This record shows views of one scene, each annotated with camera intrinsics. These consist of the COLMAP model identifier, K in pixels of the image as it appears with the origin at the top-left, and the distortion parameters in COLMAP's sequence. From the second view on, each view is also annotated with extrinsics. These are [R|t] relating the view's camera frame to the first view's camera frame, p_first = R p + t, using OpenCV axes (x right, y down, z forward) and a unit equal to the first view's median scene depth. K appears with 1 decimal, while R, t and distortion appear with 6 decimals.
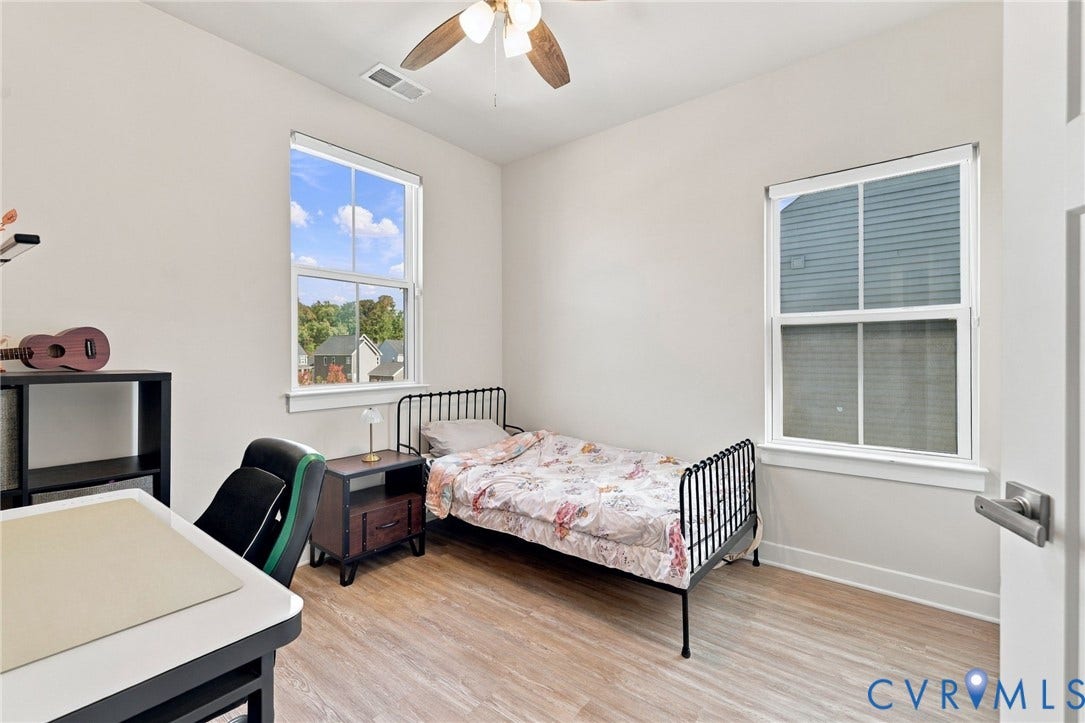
lens RADIAL K [[463.9, 0, 538.6], [0, 463.9, 354.5], [0, 0, 1]] dist [0.002670, -0.000009]
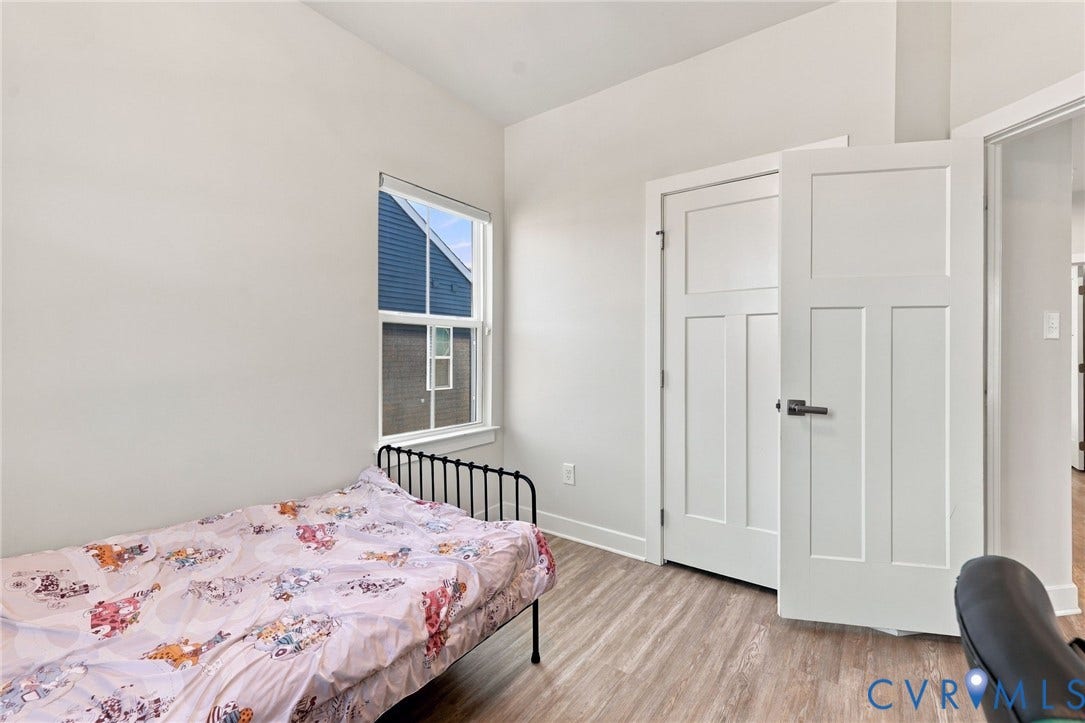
lens RADIAL K [[463.9, 0, 538.6], [0, 463.9, 354.5], [0, 0, 1]] dist [0.002670, -0.000009]
pose [[-0.049147, -0.002618, 0.998788, -0.539222], [-0.001632, 0.999995, 0.002541, 0.002571], [-0.998790, -0.001506, -0.049151, 0.860047]]
